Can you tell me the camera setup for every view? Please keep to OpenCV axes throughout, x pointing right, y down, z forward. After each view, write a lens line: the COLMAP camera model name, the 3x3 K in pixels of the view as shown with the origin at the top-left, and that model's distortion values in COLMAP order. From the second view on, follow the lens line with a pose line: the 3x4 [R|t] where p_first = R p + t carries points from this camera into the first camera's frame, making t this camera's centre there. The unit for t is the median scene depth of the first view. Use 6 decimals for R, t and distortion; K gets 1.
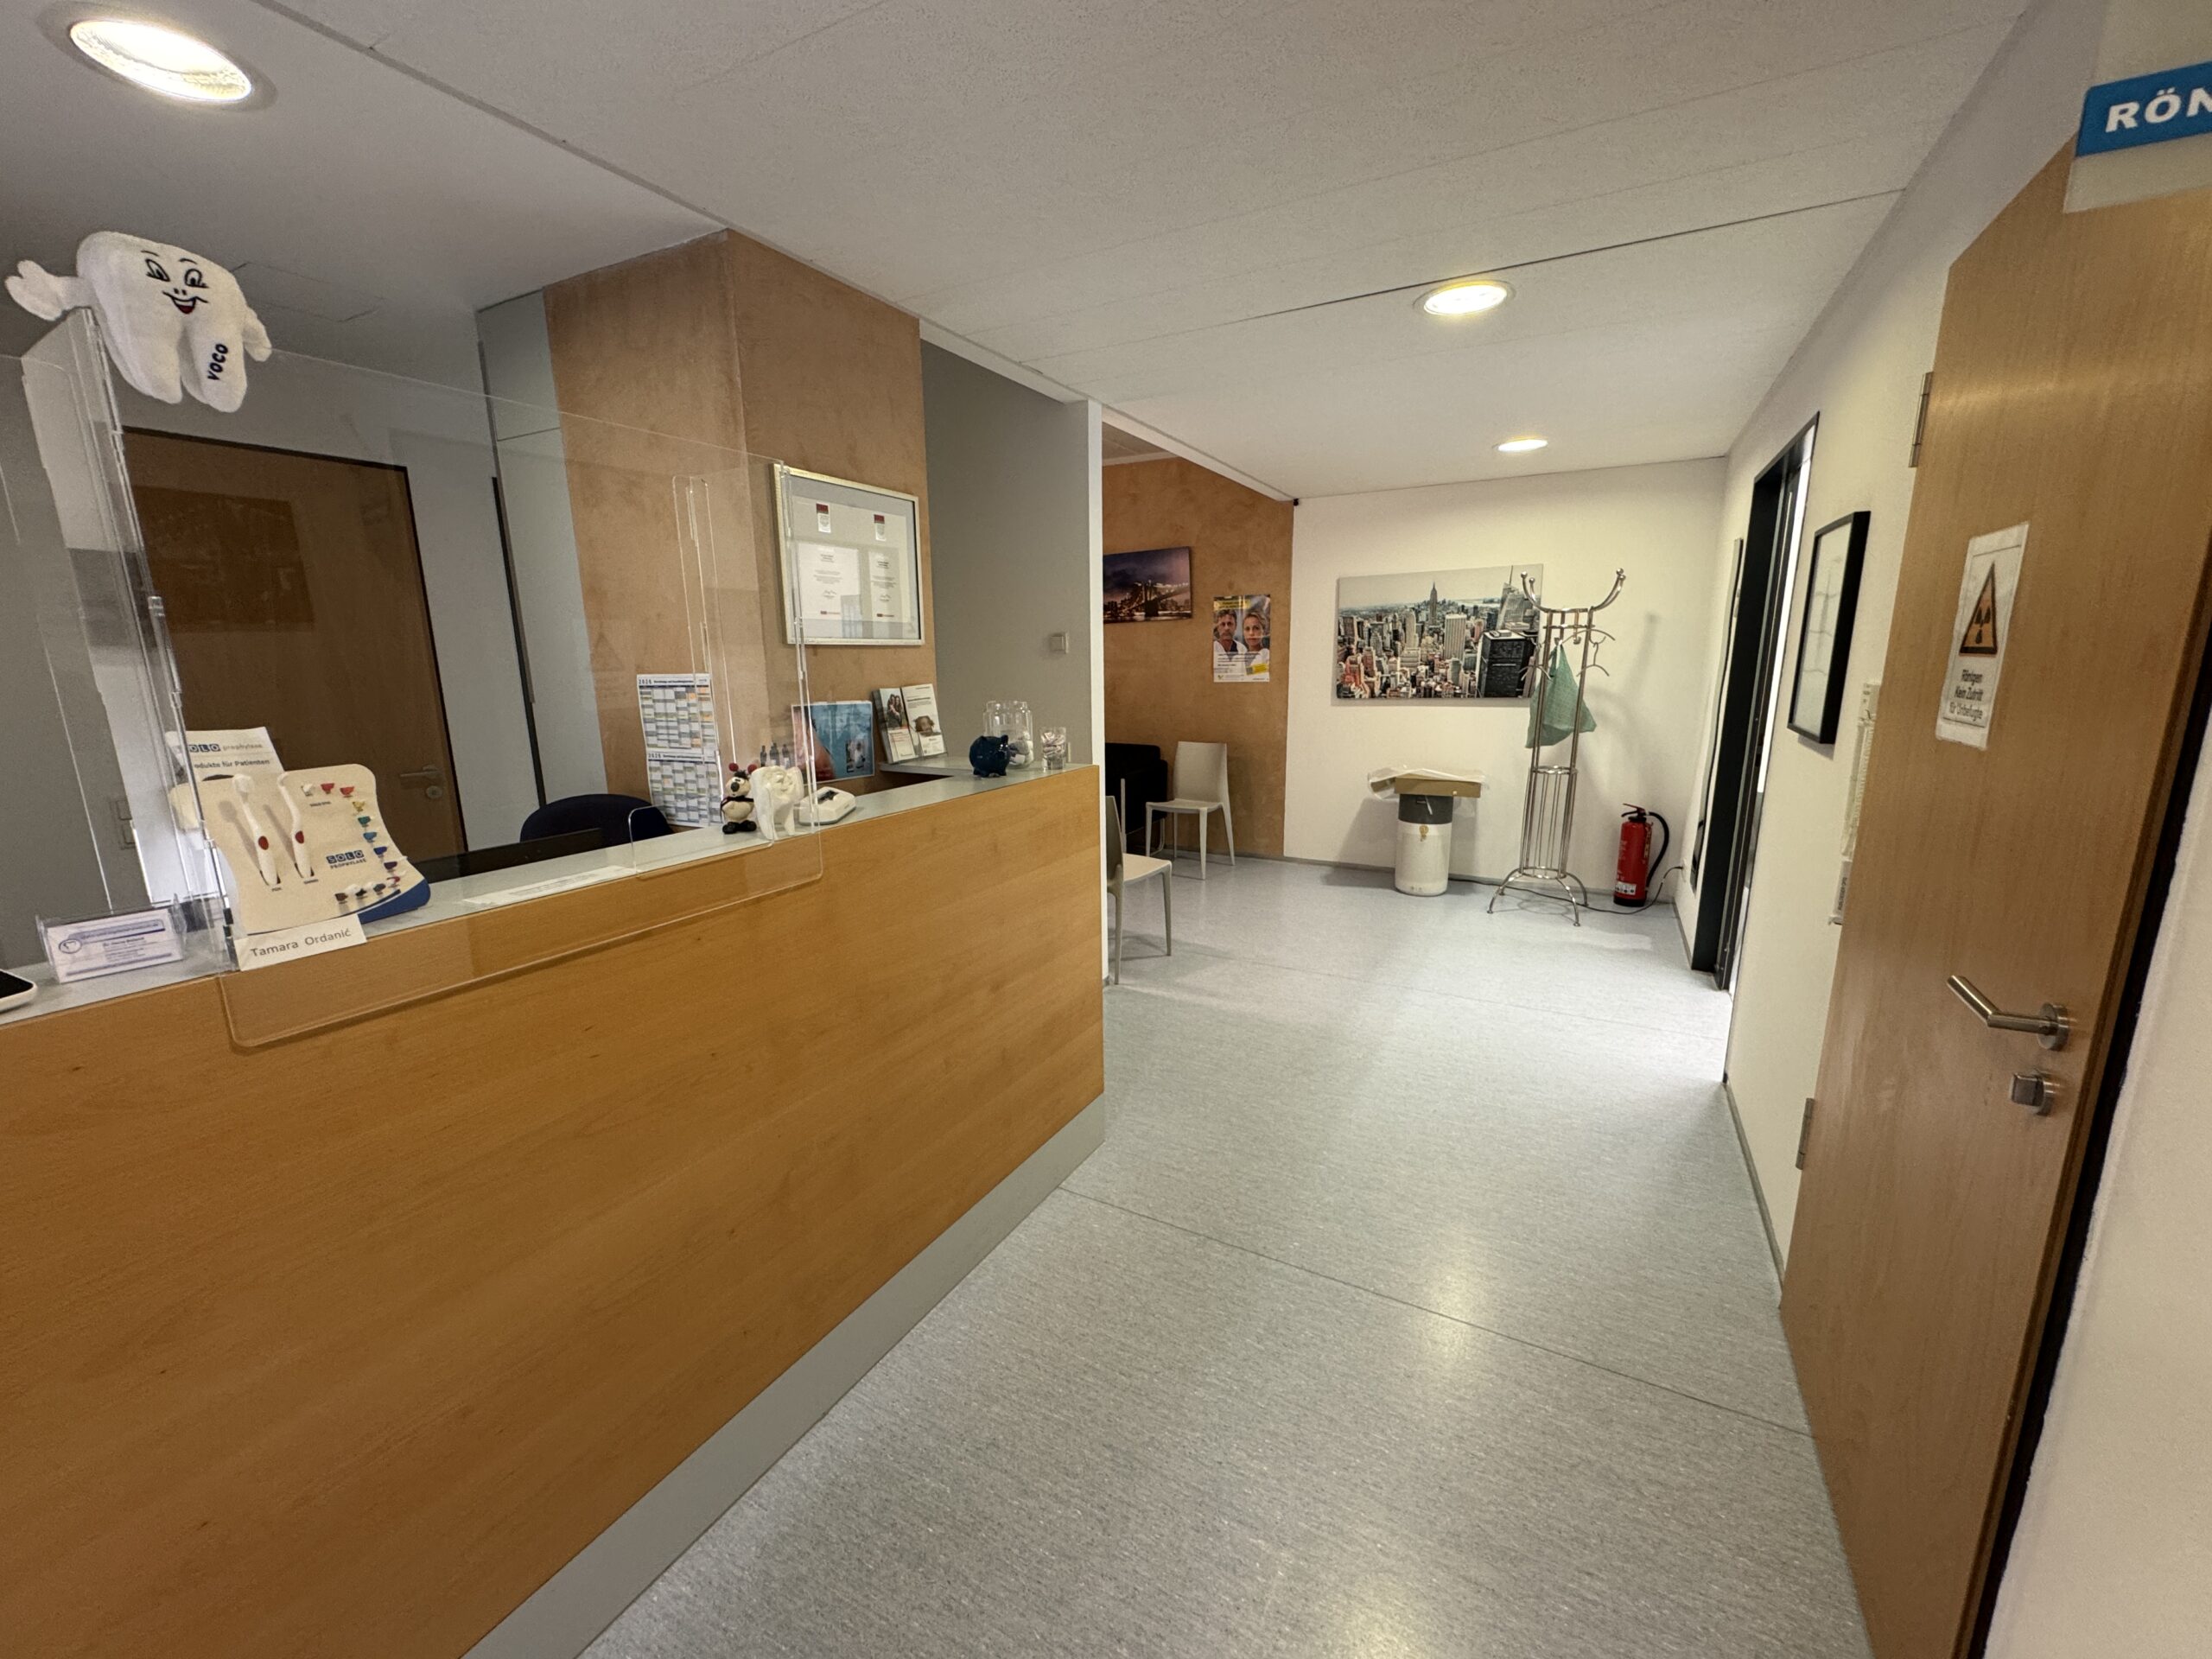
lens RADIAL K [[878.0, 0, 1101.1], [0, 878.0, 830.4], [0, 0, 1]] dist [0.000749, 0.000336]
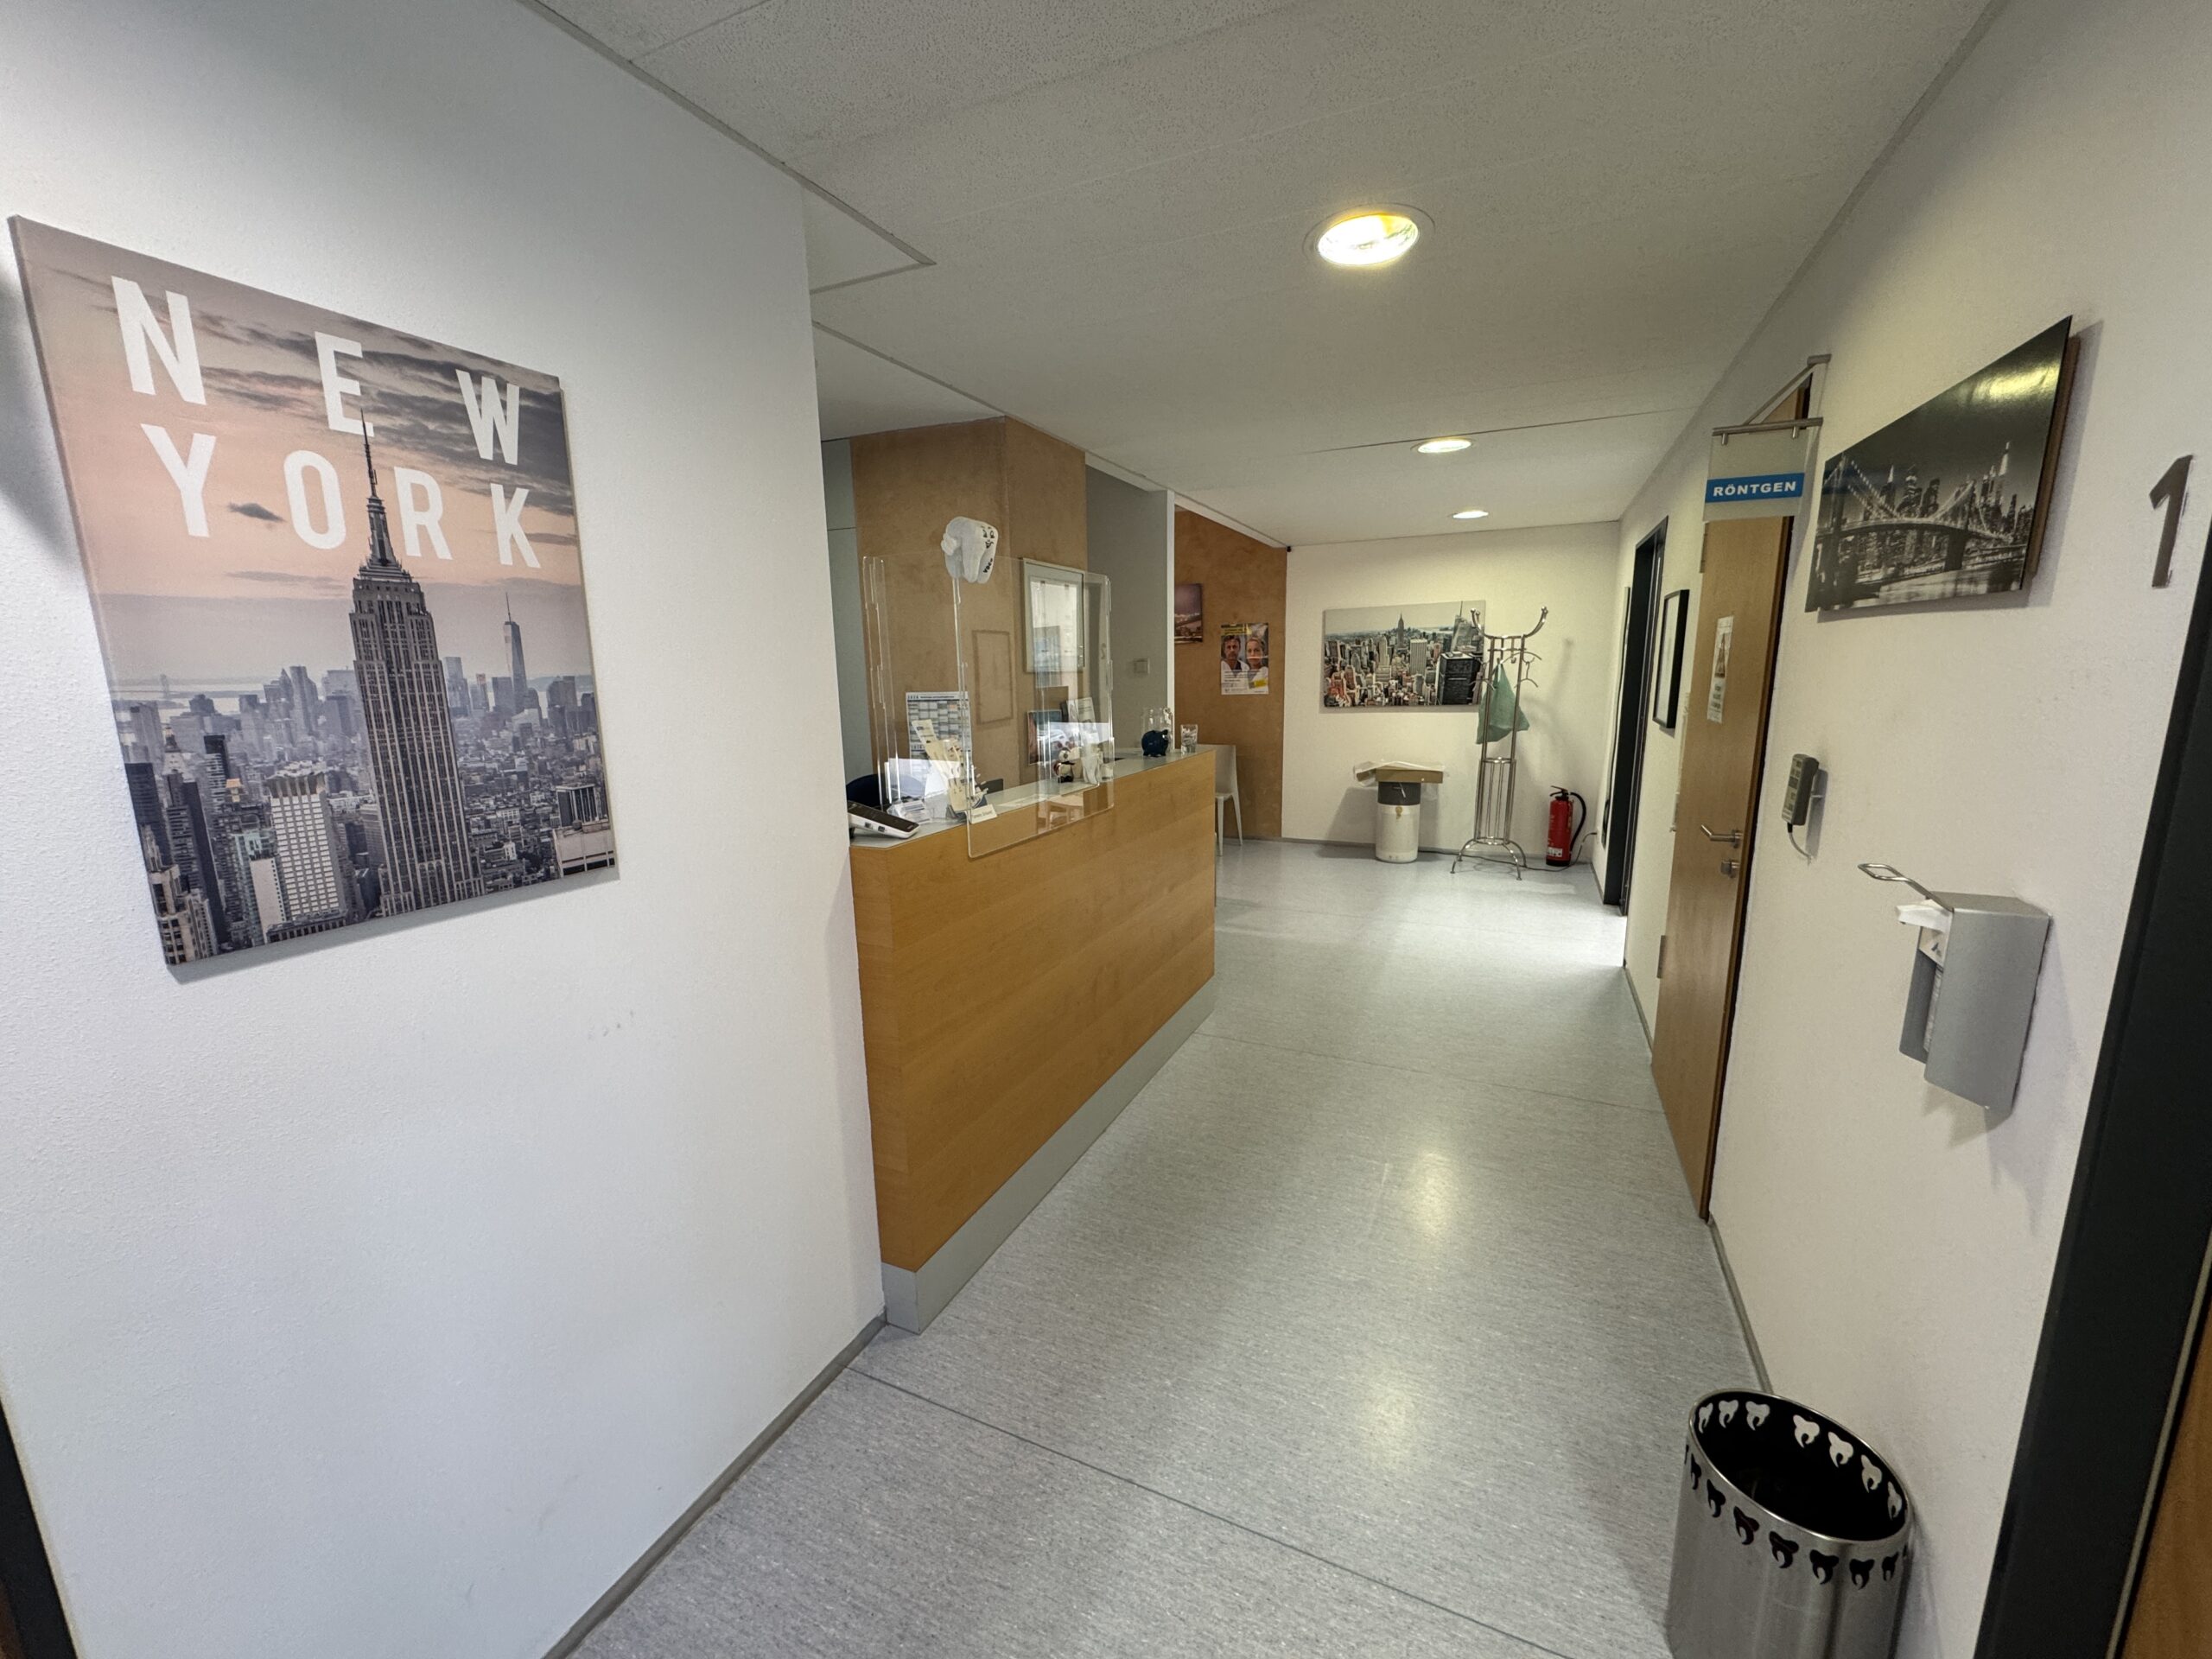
lens RADIAL K [[878.0, 0, 1101.1], [0, 878.0, 830.4], [0, 0, 1]] dist [0.000749, 0.000336]
pose [[0.997807, -0.018385, 0.063593, -0.145616], [0.019337, 0.999709, -0.014391, 0.039974], [-0.063309, 0.015589, 0.997872, -0.239907]]
